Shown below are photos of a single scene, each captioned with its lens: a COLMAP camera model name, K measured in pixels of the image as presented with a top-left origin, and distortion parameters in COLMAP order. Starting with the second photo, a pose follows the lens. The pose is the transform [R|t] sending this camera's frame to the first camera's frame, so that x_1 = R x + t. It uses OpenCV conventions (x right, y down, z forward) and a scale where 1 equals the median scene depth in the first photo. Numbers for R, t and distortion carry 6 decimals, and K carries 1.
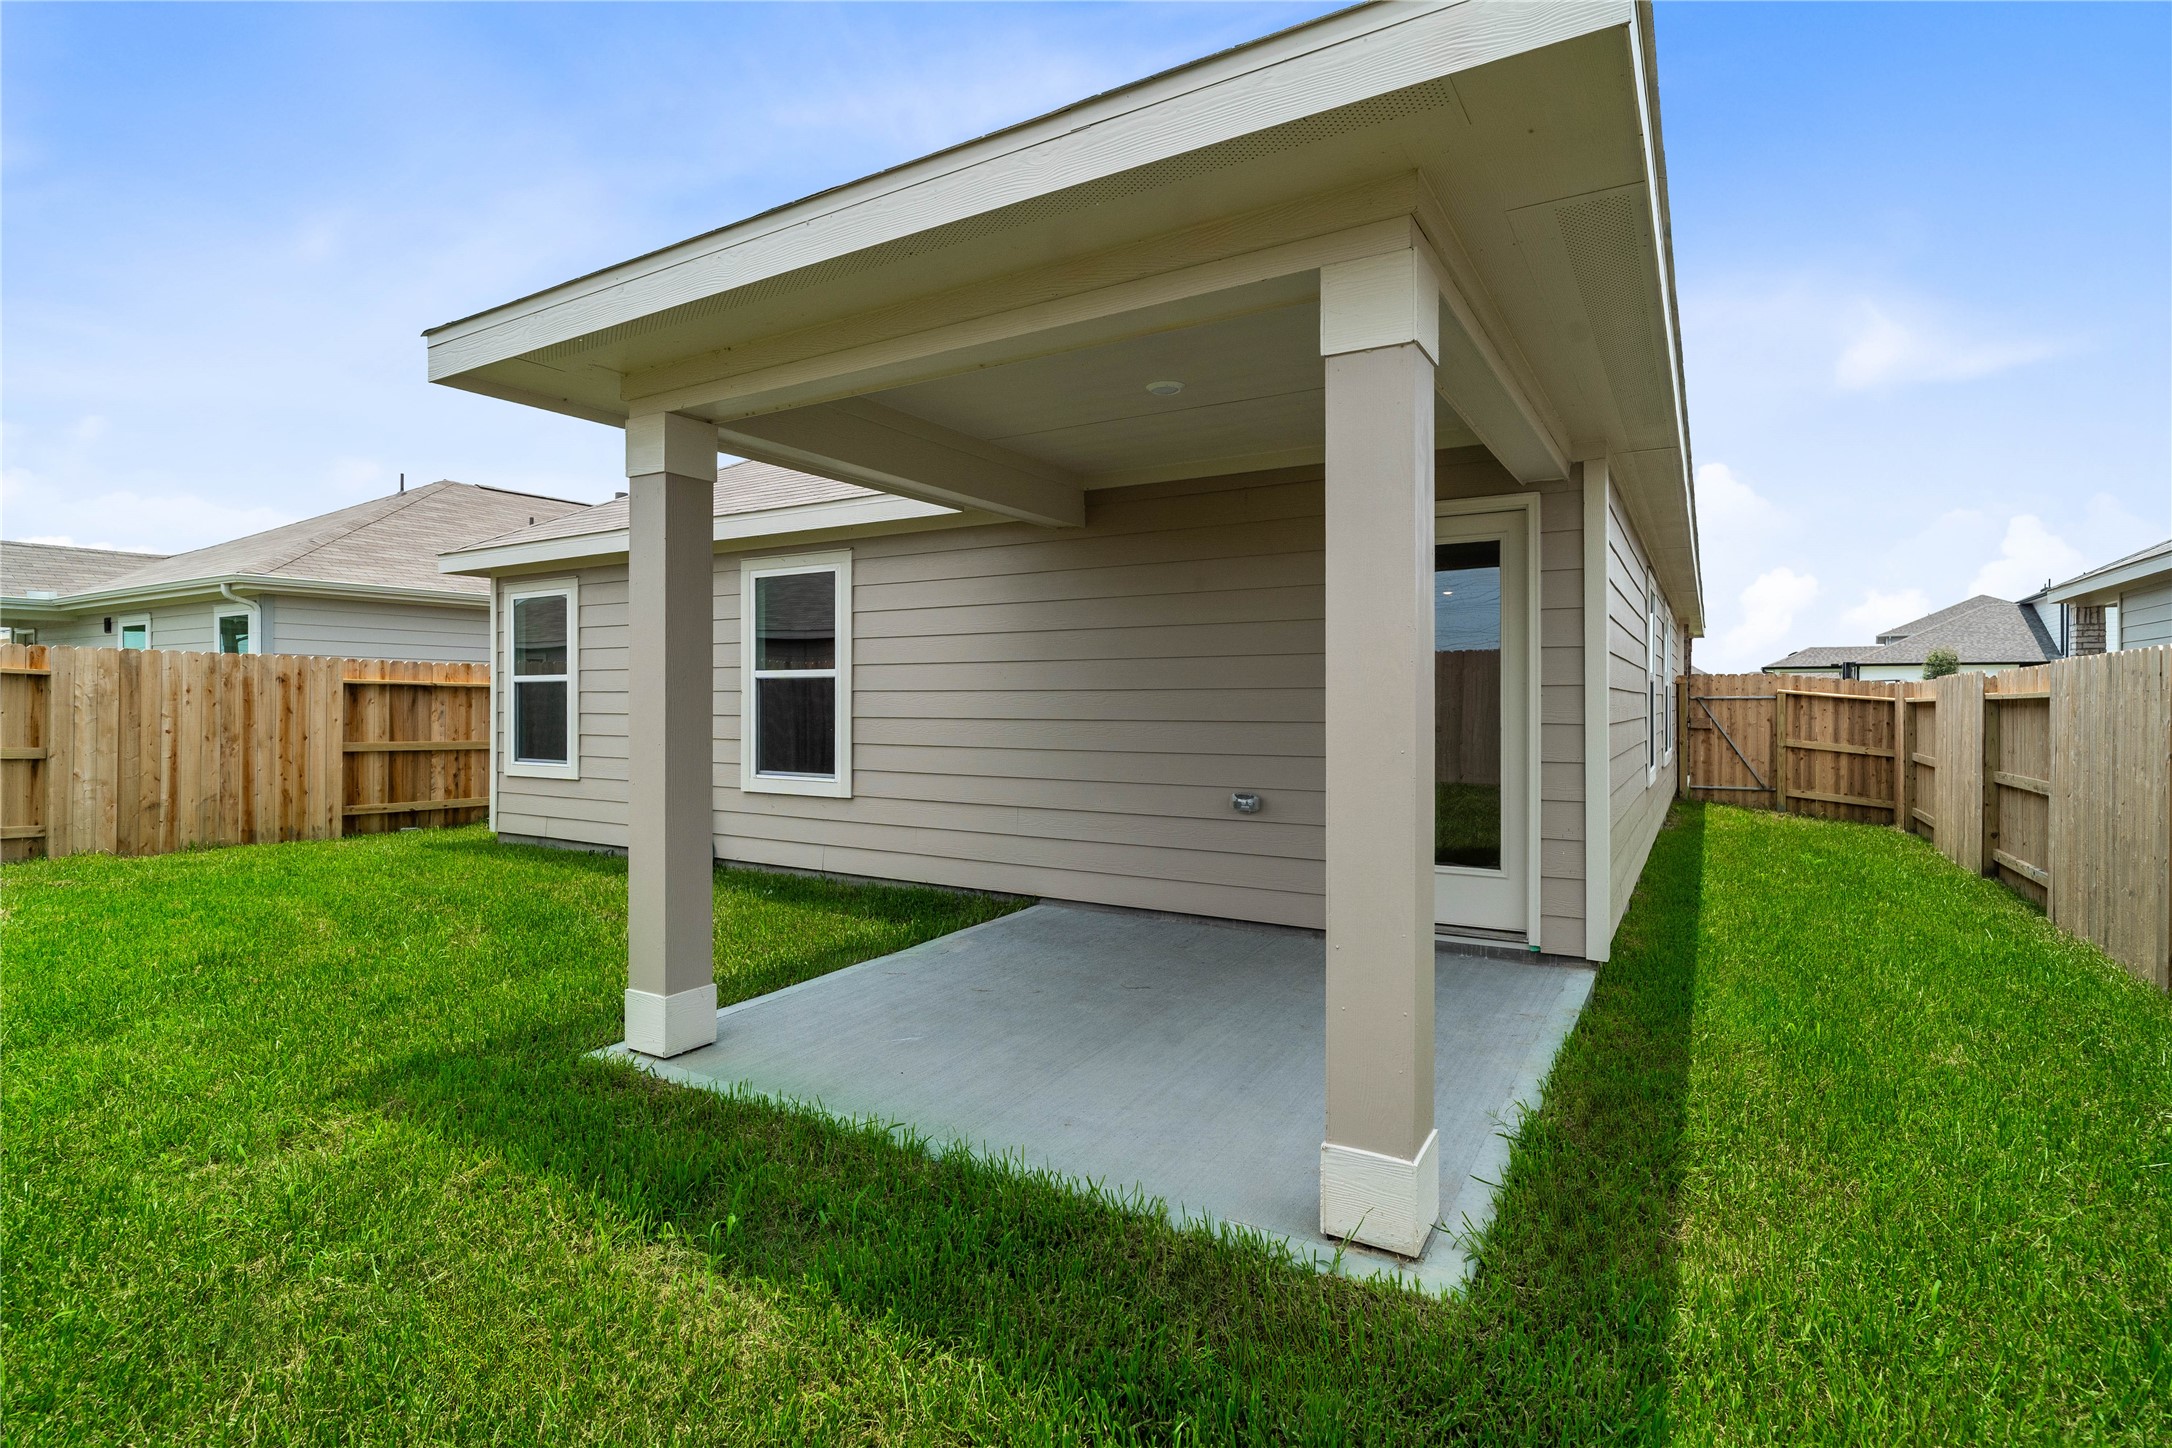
lens RADIAL K [[1033.0, 0, 1097.8], [0, 1033.0, 715.0], [0, 0, 1]] dist [-0.014870, 0.003249]
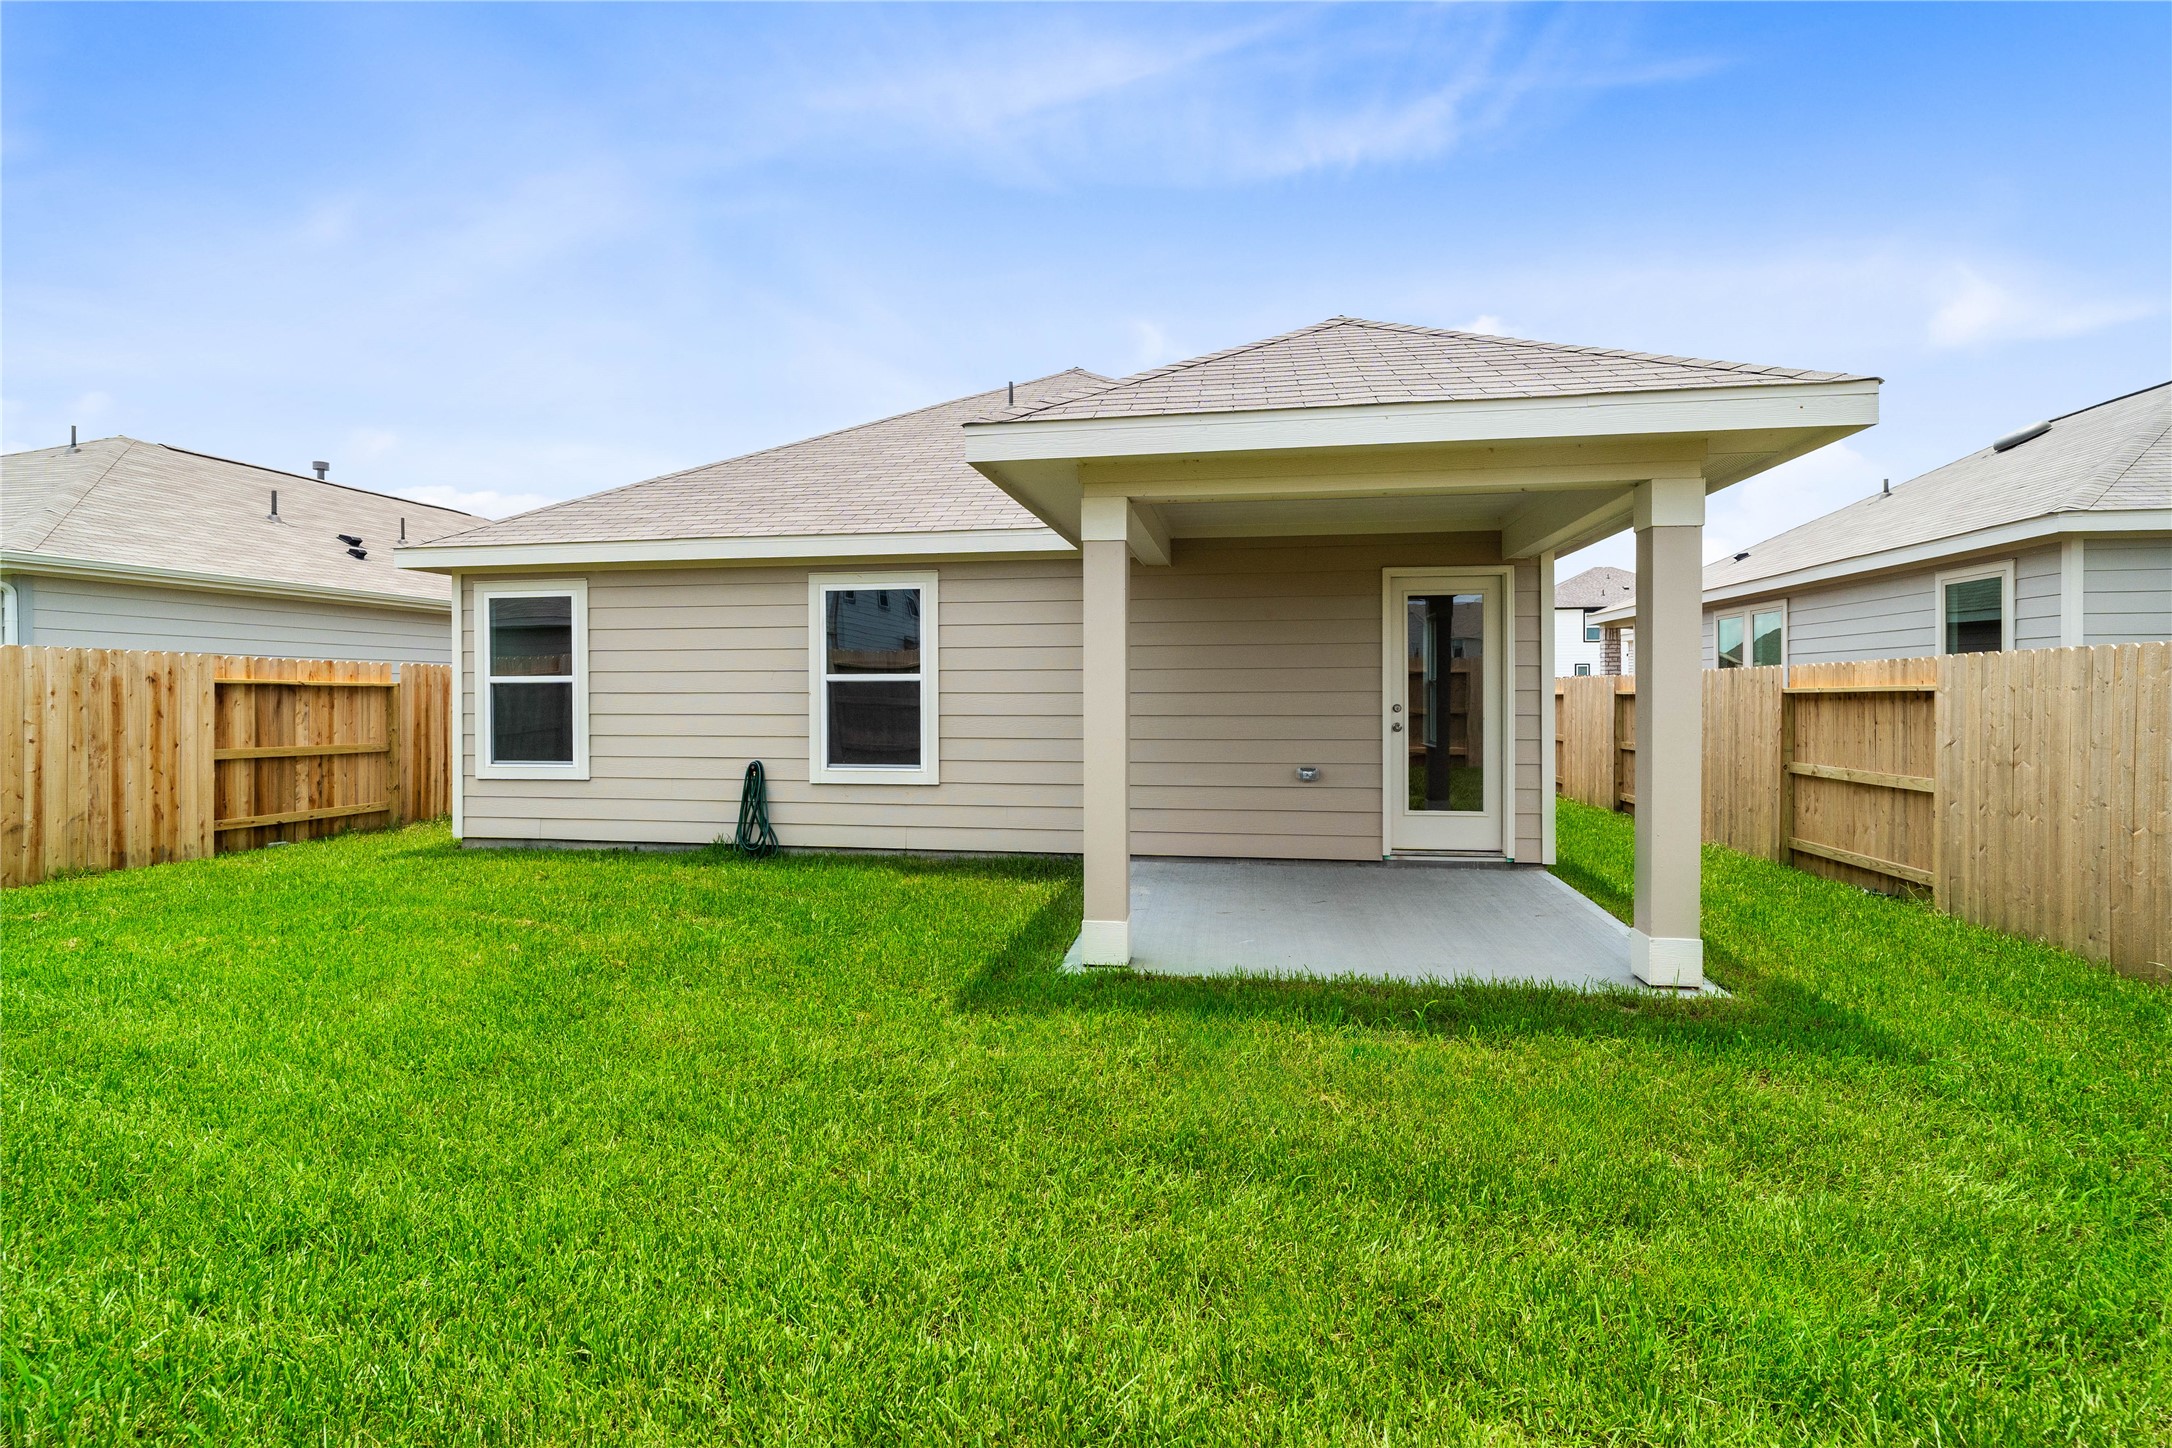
lens RADIAL K [[1033.0, 0, 1062.5], [0, 1033.0, 704.0], [0, 0, 1]] dist [-0.014870, 0.003249]
pose [[0.931034, -0.008524, 0.364834, -0.391090], [0.008532, 0.999962, 0.001588, -0.008073], [-0.364834, 0.001634, 0.931071, -0.100093]]
